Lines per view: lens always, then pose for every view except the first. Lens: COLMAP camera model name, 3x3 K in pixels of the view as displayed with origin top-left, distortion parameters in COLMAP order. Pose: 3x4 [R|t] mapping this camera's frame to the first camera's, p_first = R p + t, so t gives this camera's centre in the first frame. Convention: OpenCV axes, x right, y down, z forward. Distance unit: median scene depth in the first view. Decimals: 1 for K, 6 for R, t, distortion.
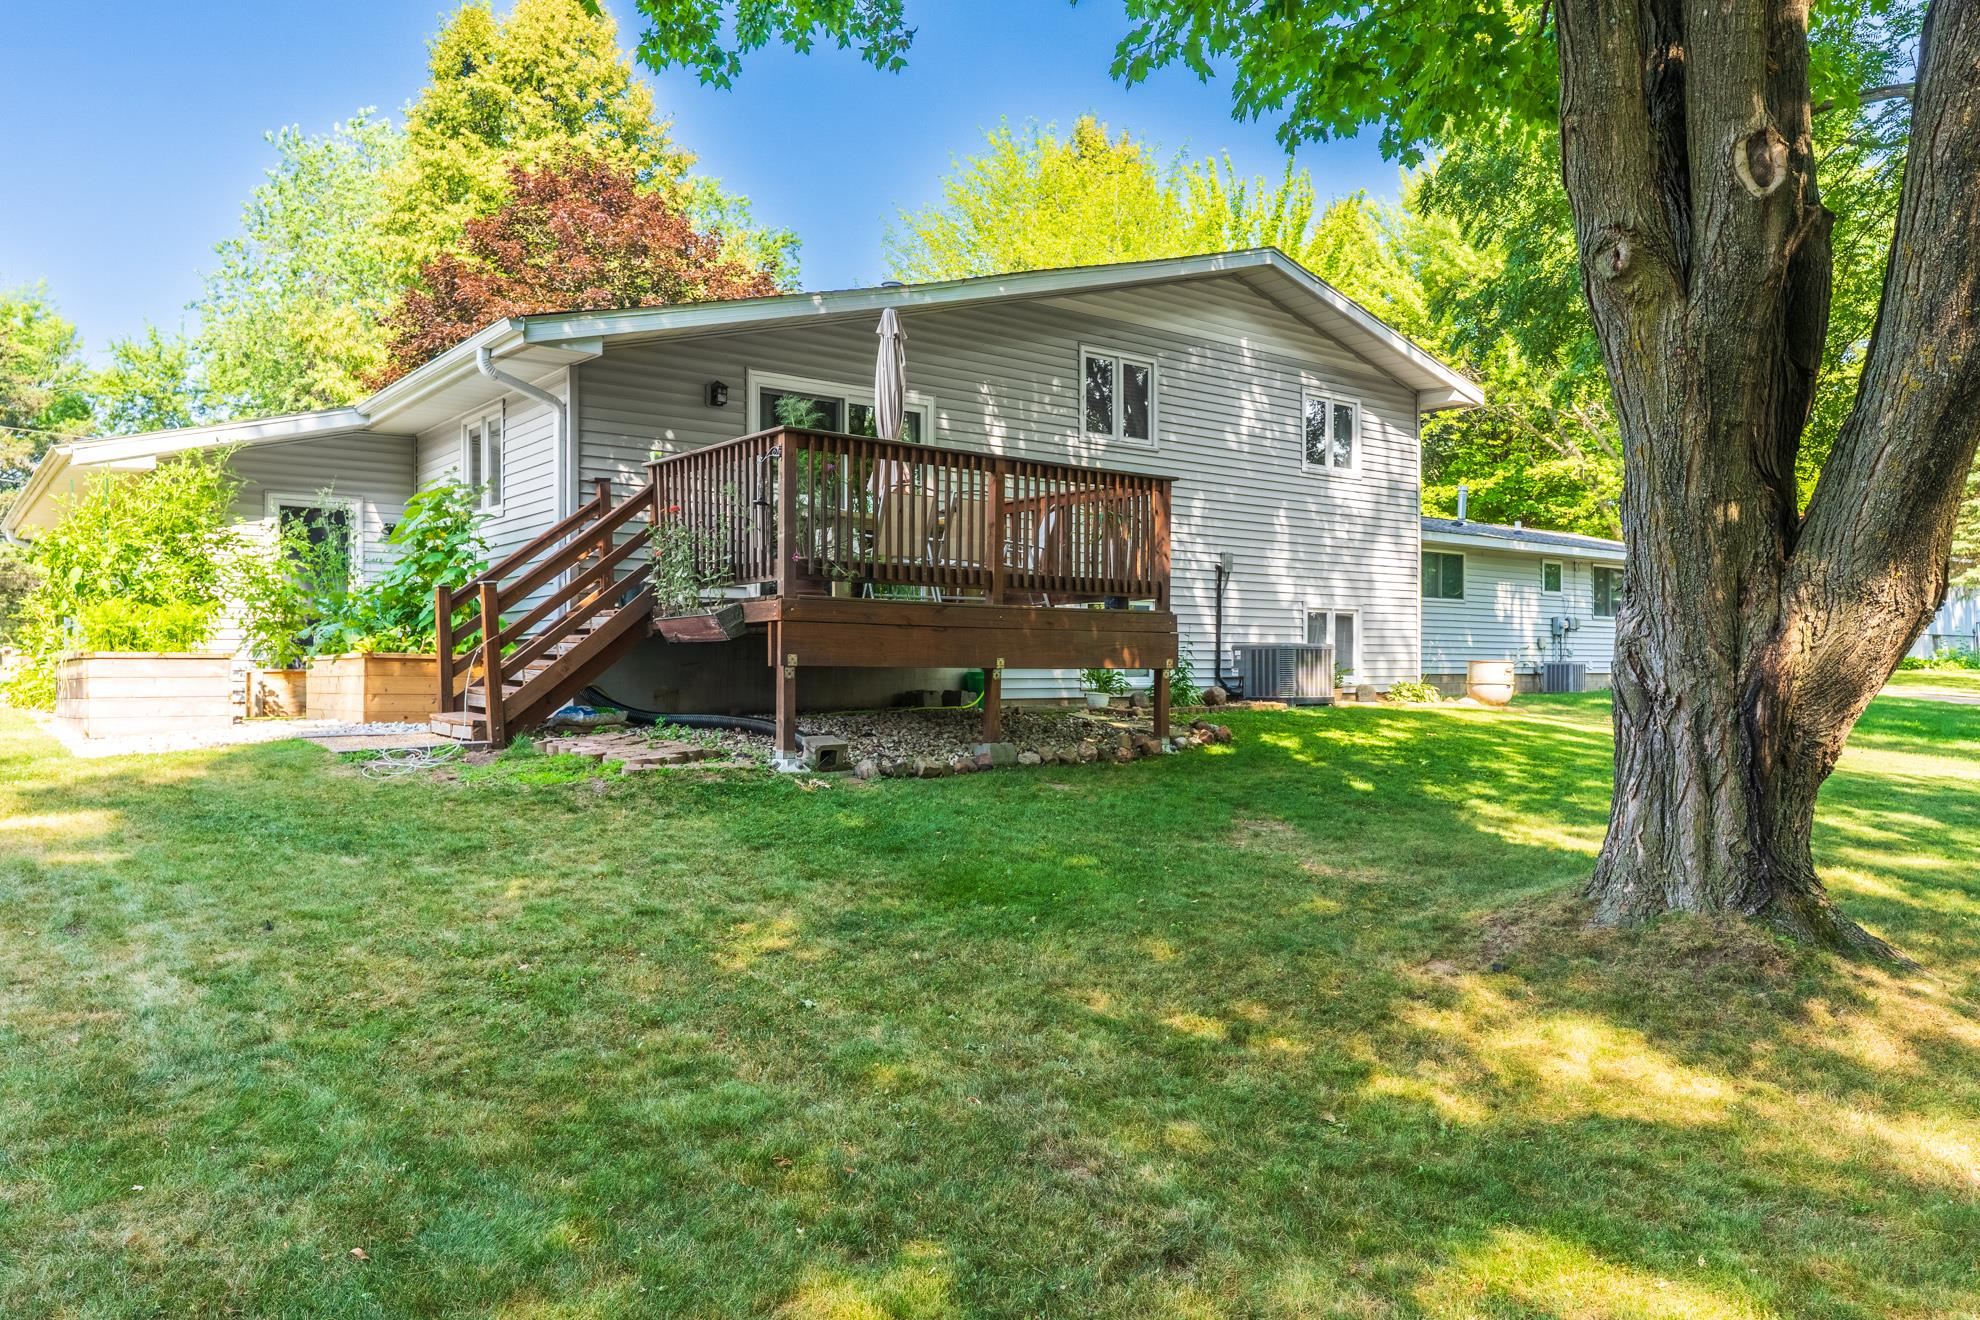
lens RADIAL K [[1409.4, 0, 982.9], [0, 1409.4, 663.7], [0, 0, 1]] dist [0.018026, 0.006655]
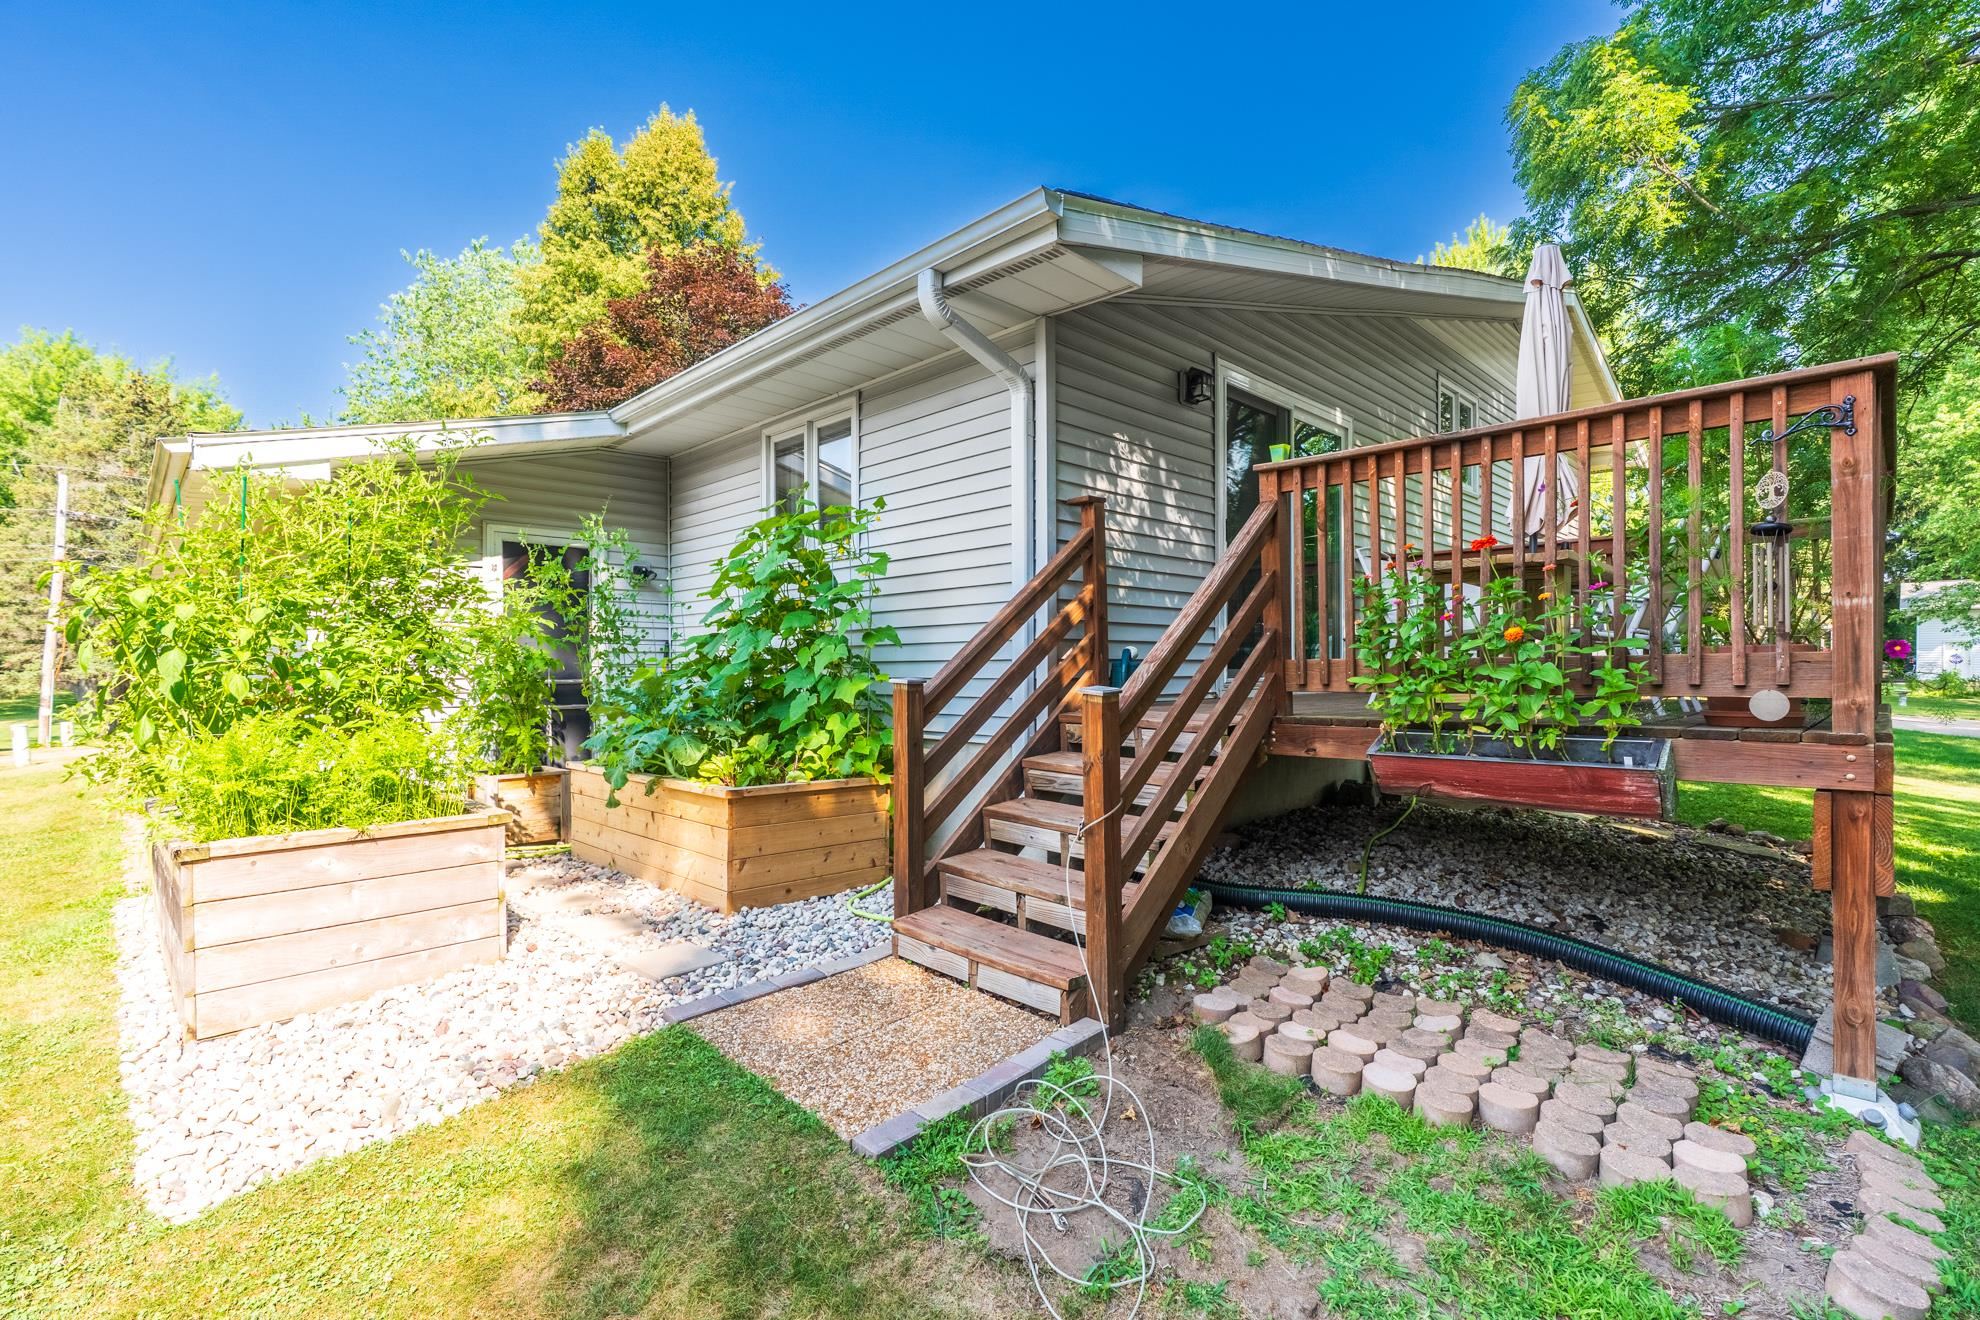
lens RADIAL K [[901.2, 0, 1003.9], [0, 901.2, 657.5], [0, 0, 1]] dist [-0.005985, 0.001475]
pose [[0.991181, -0.006162, 0.132368, -0.320267], [0.006561, 0.999975, -0.002580, -0.050548], [-0.132349, 0.003426, 0.991197, 0.531048]]
